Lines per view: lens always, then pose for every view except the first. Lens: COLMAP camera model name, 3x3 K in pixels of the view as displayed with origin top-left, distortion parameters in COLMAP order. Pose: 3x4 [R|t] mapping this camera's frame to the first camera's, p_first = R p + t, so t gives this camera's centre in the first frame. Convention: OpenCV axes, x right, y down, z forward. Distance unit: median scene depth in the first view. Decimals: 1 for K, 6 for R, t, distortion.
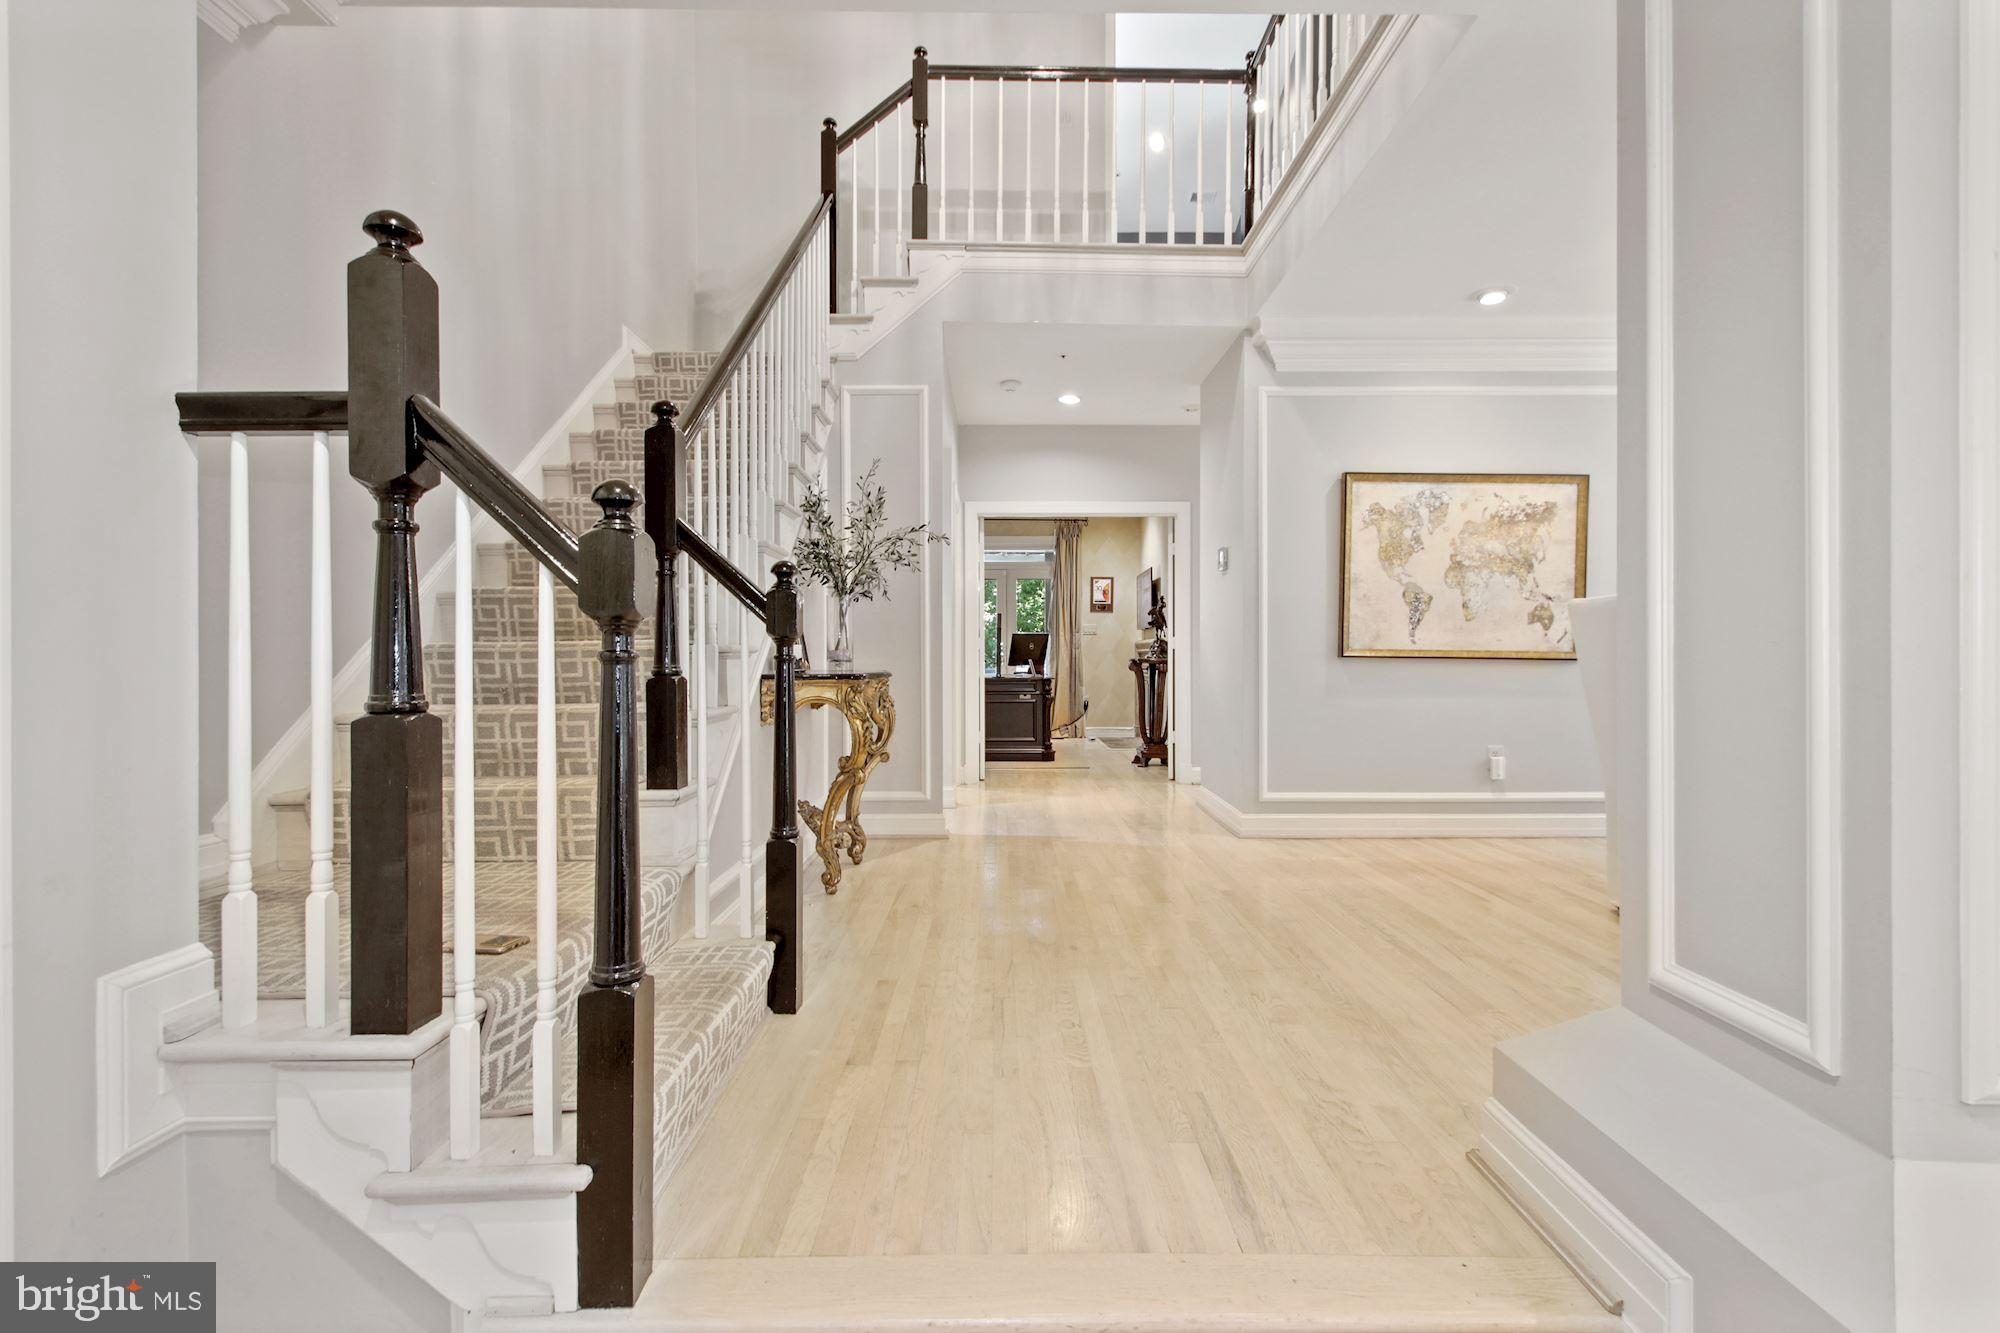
lens RADIAL K [[935.4, 0, 1009.1], [0, 935.4, 653.7], [0, 0, 1]] dist [-0.005468, -0.000757]
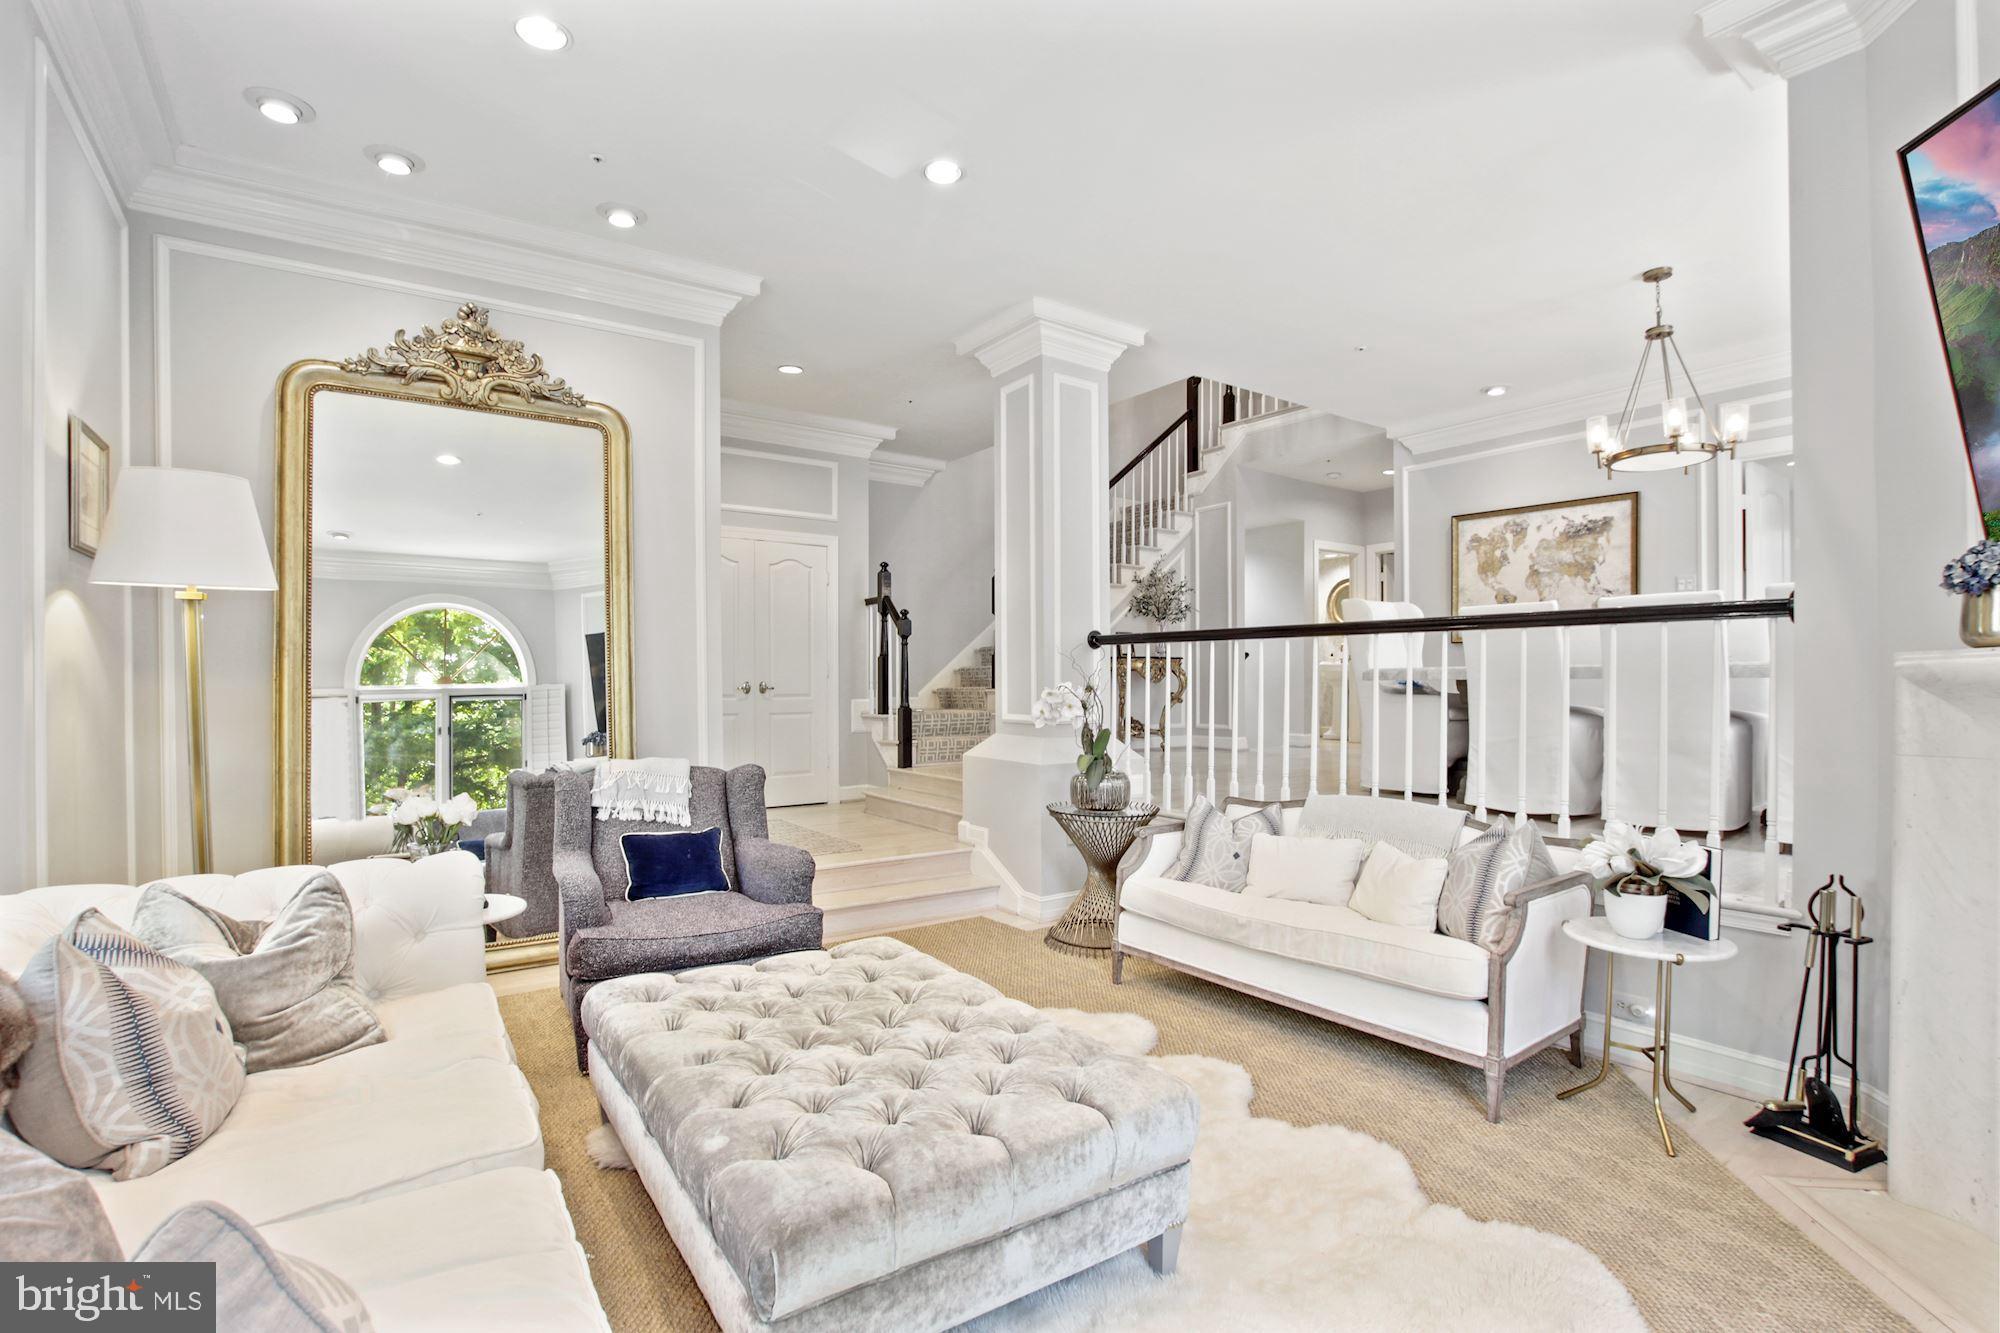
lens RADIAL K [[935.4, 0, 996.6], [0, 935.4, 674.6], [0, 0, 1]] dist [-0.005468, -0.000757]
pose [[0.558540, -0.000014, -0.829478, 1.175678], [0.007476, 0.999959, 0.005017, 0.041466], [0.829444, -0.009003, 0.558517, -0.413541]]
